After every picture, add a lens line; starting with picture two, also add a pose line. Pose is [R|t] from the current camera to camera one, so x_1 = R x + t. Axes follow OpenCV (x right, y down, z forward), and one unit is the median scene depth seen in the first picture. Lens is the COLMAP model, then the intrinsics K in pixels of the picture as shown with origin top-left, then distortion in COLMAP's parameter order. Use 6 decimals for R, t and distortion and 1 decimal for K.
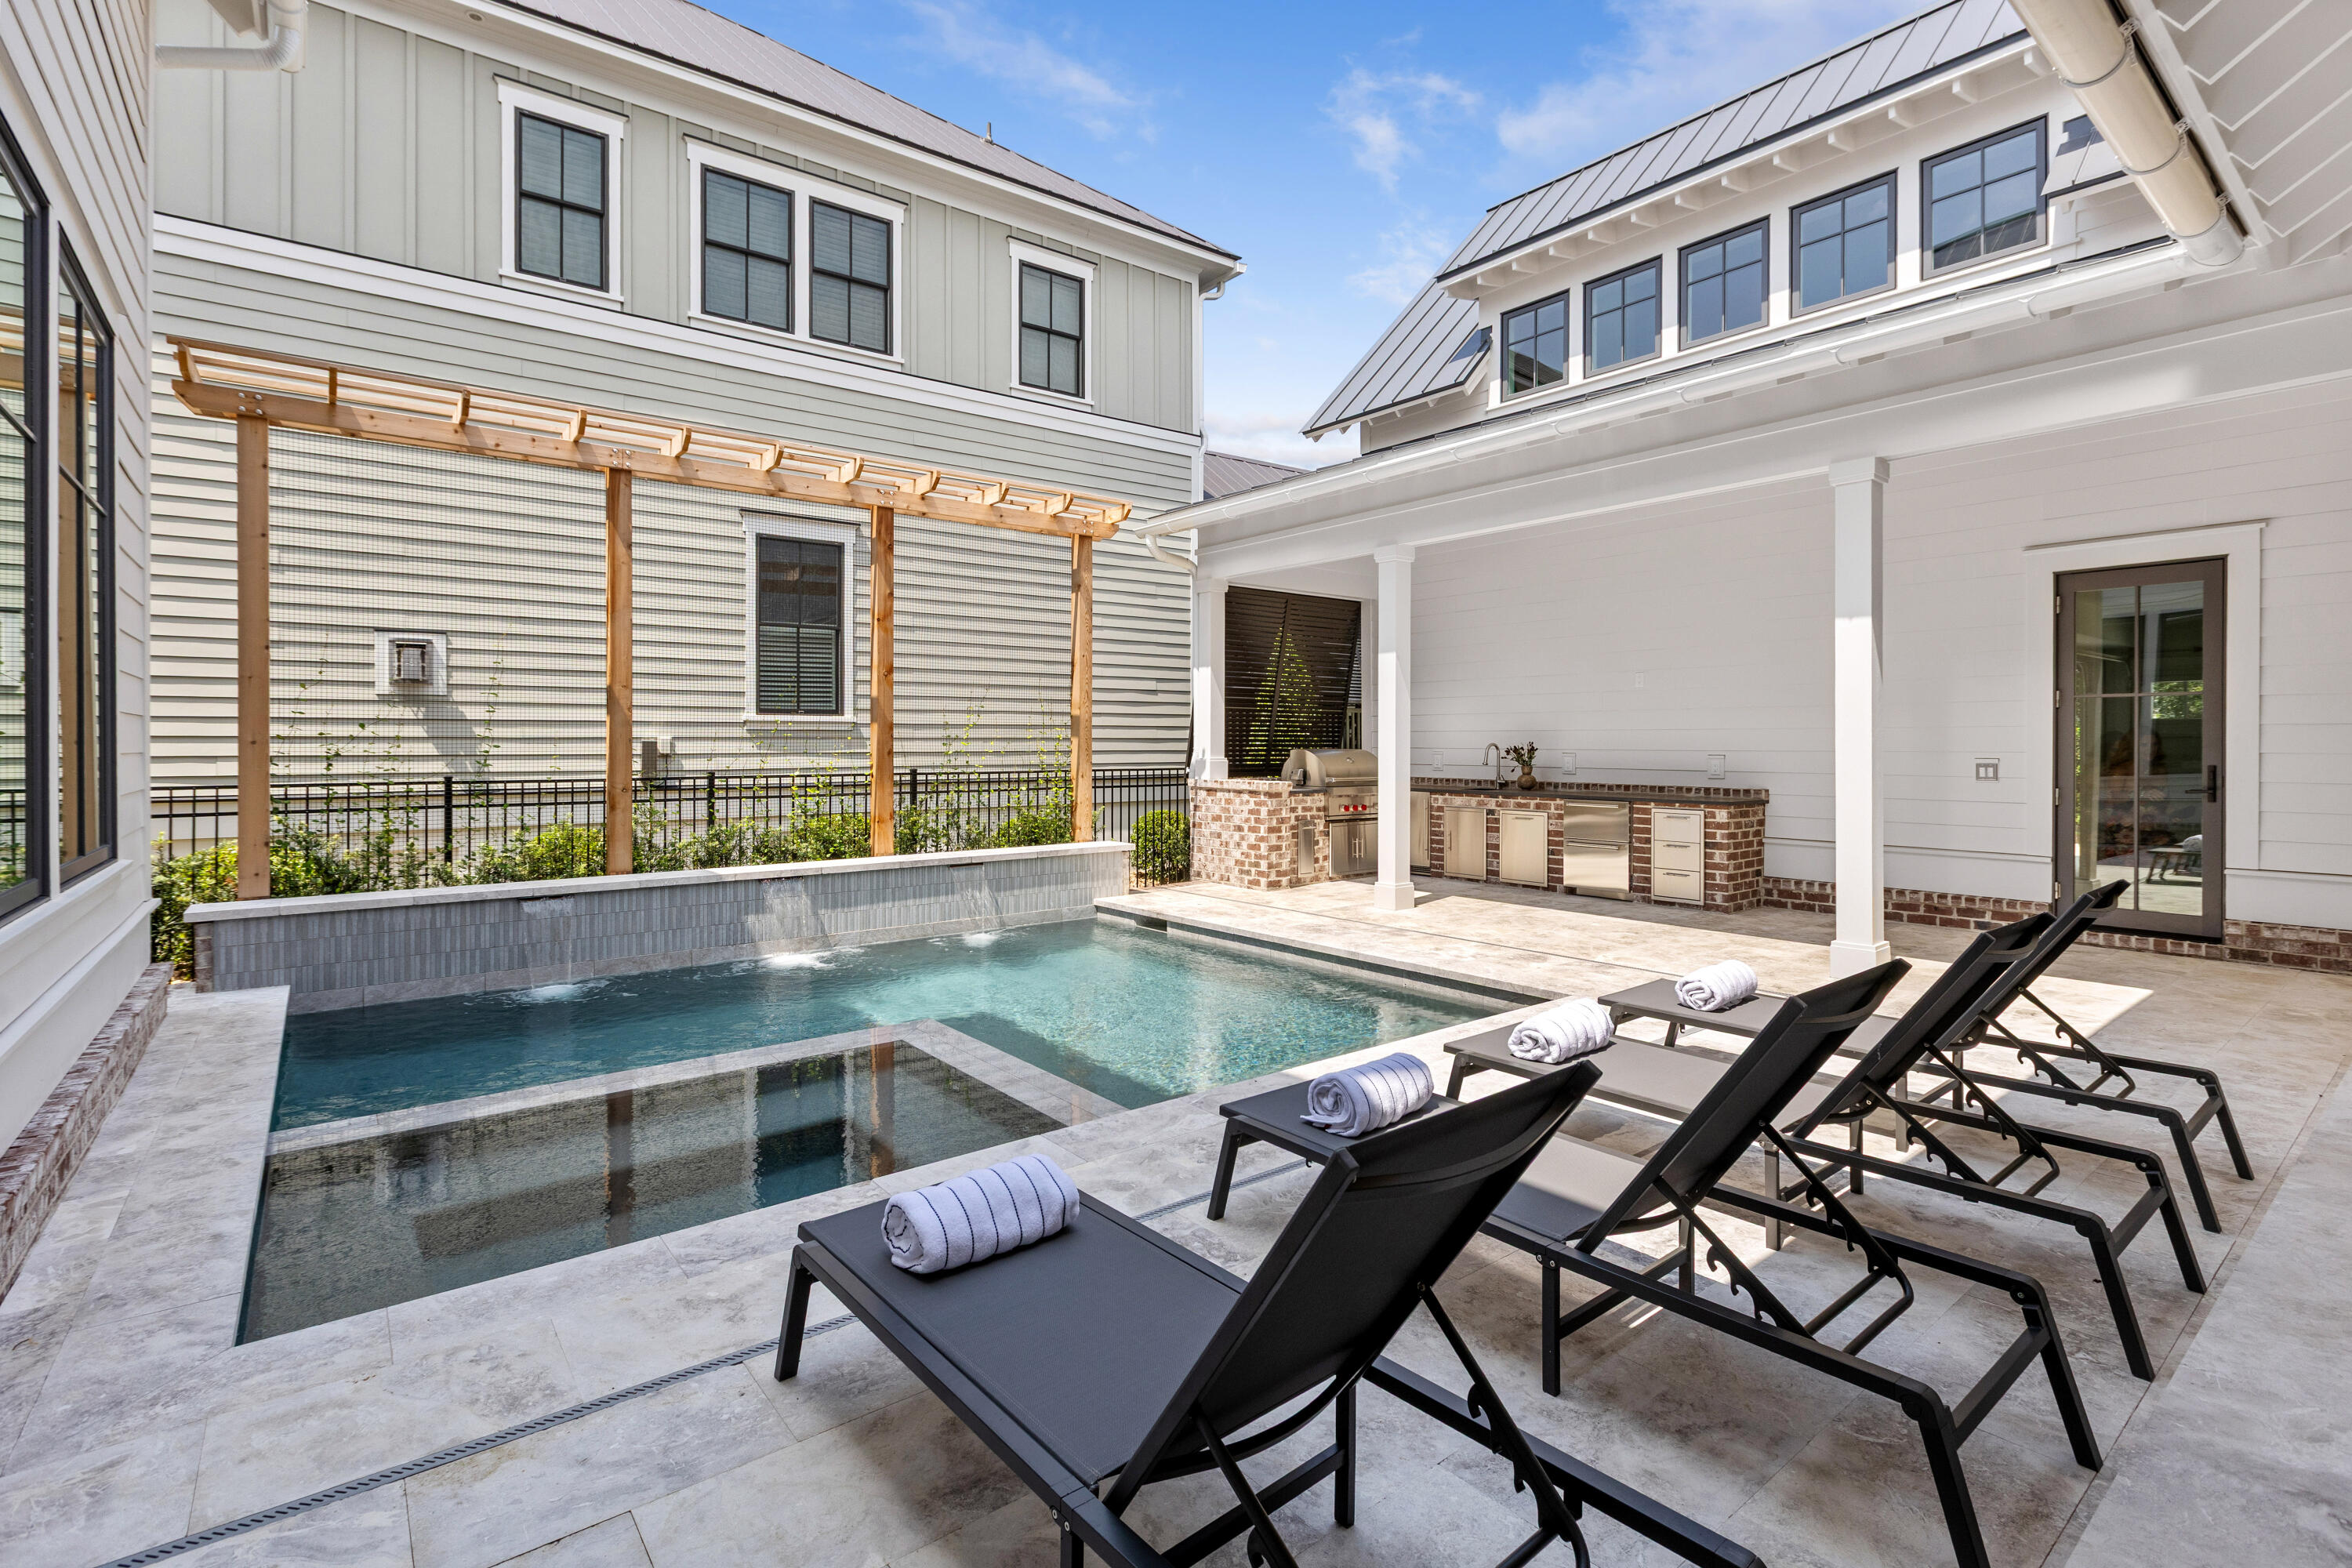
lens RADIAL K [[1083.7, 0, 1163.0], [0, 1083.7, 742.7], [0, 0, 1]] dist [0.000790, 0.000406]
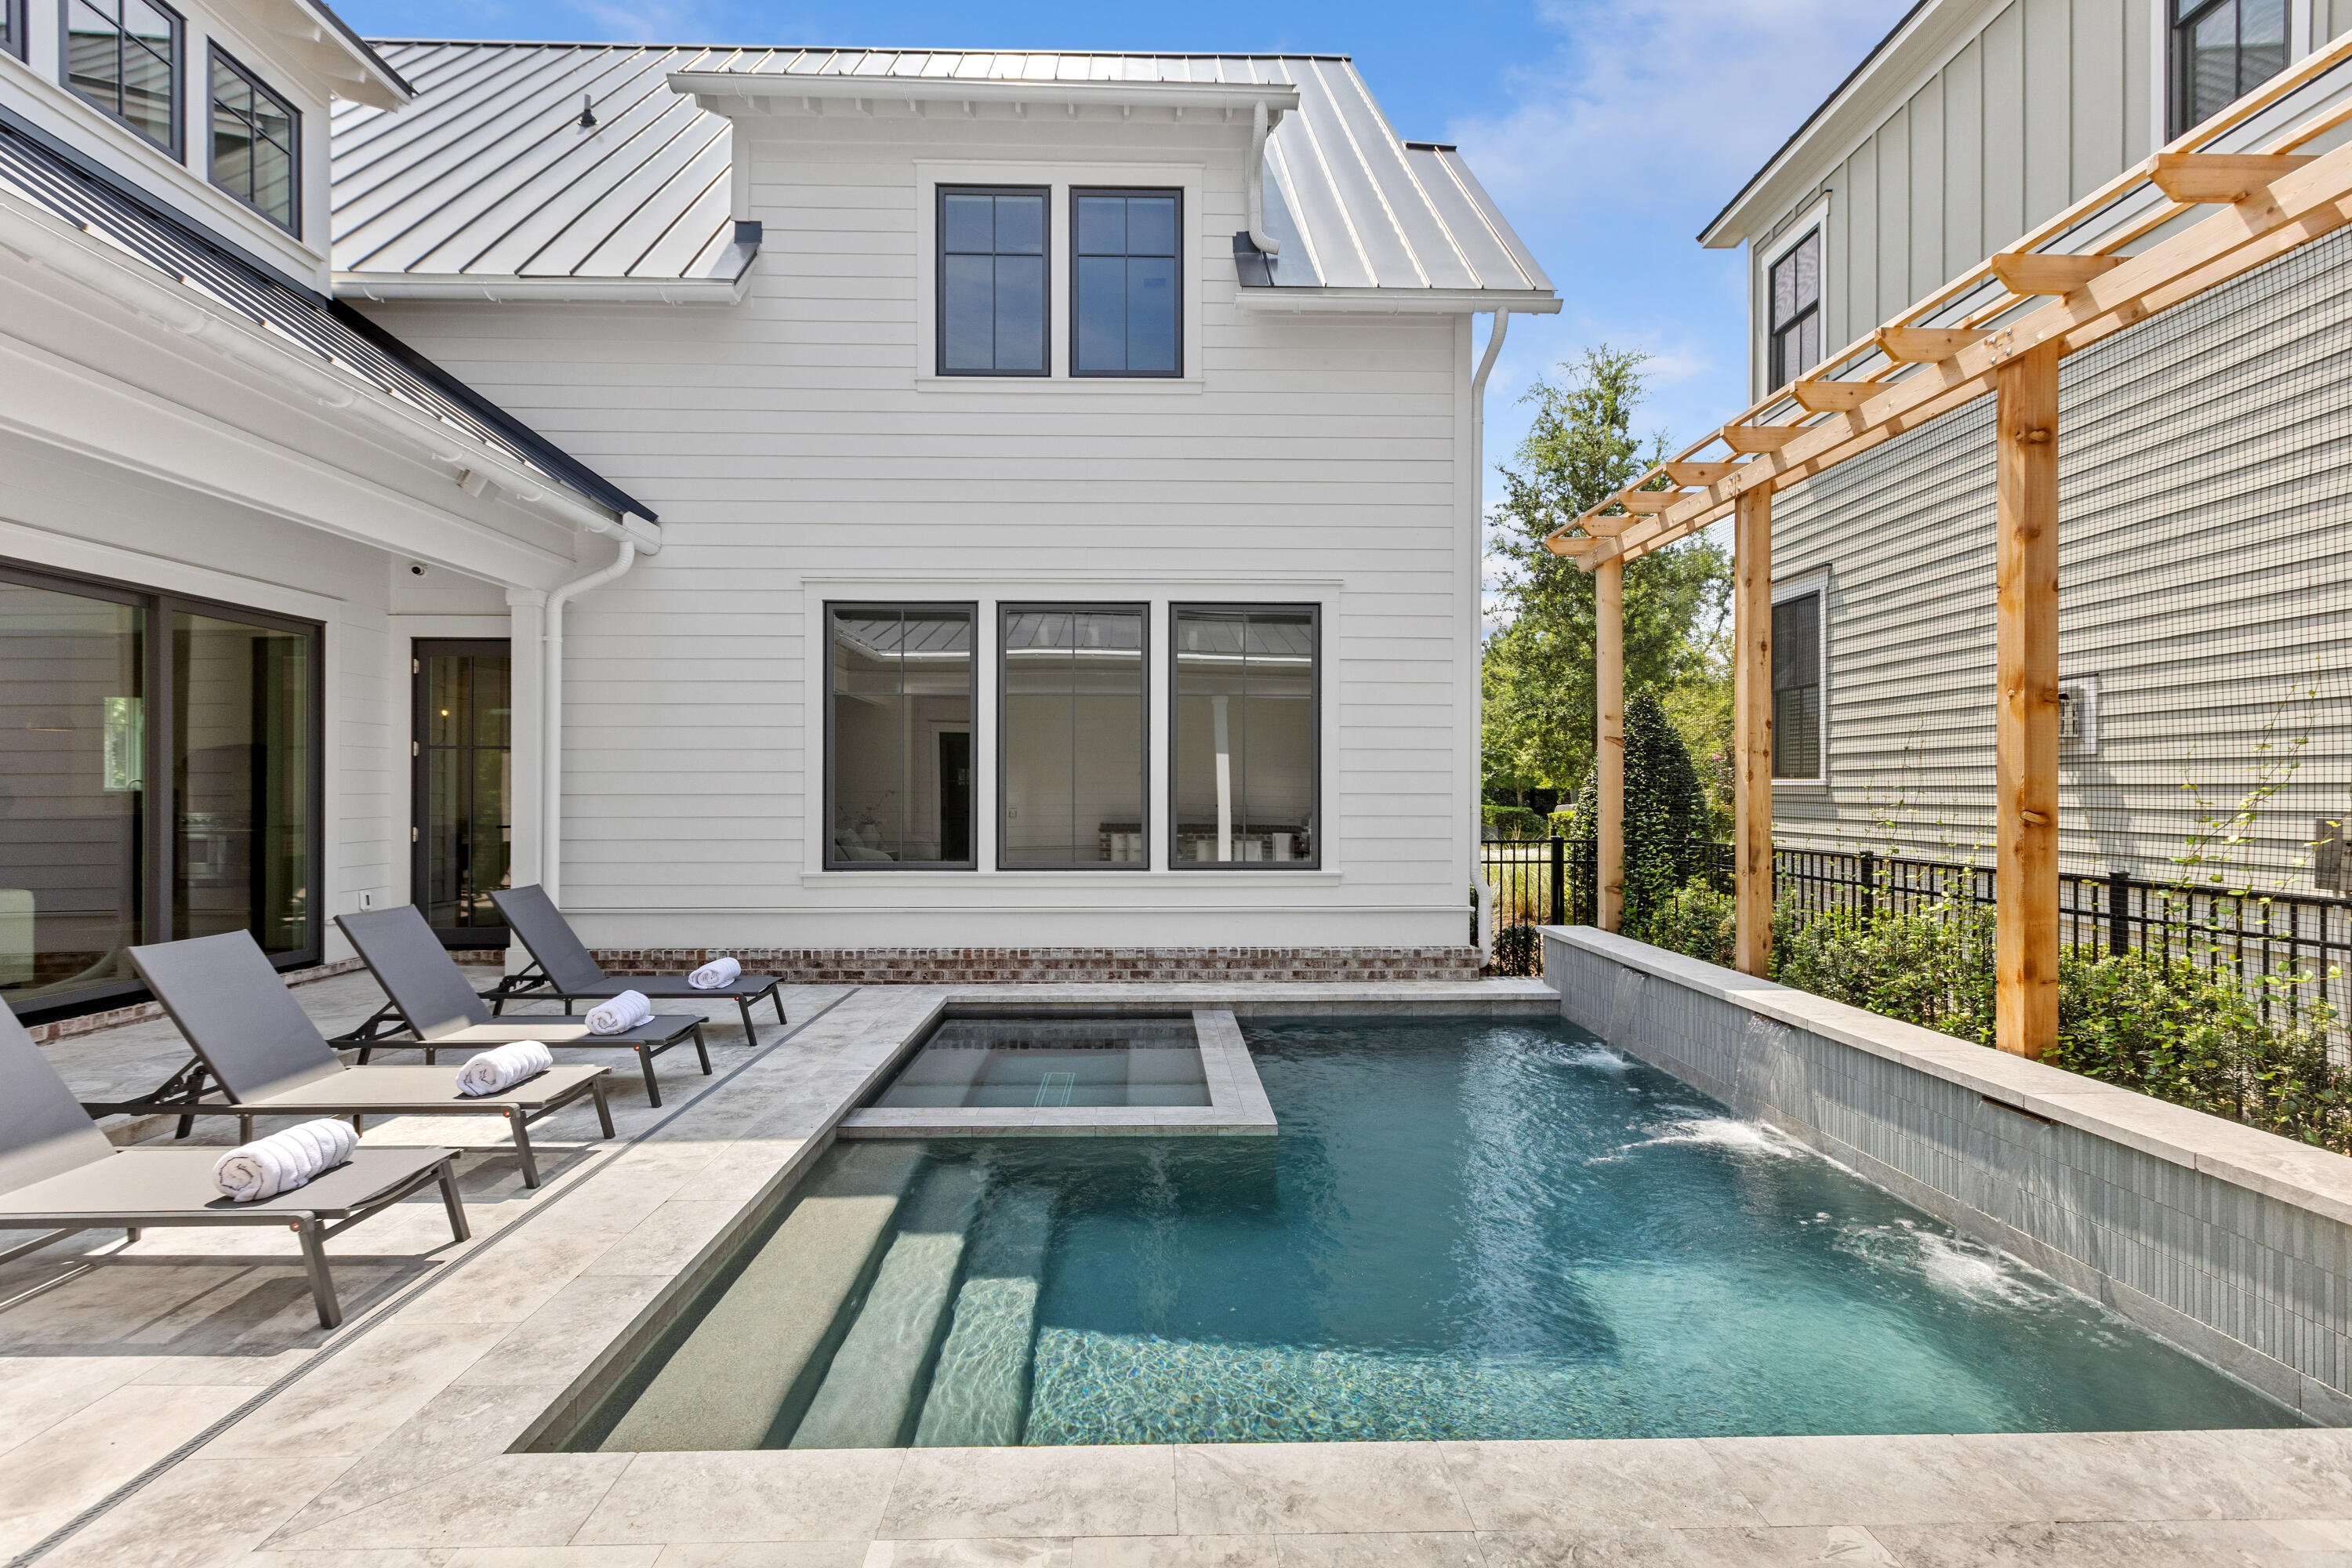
lens RADIAL K [[1081.8, 0, 1176.0], [0, 1081.8, 784.0], [0, 0, 1]] dist [0.001014, 0.000724]
pose [[-0.593790, -0.005360, -0.804602, 0.332183], [-0.001539, 0.999984, -0.005526, -0.015463], [0.804619, -0.002043, -0.593789, 0.857931]]
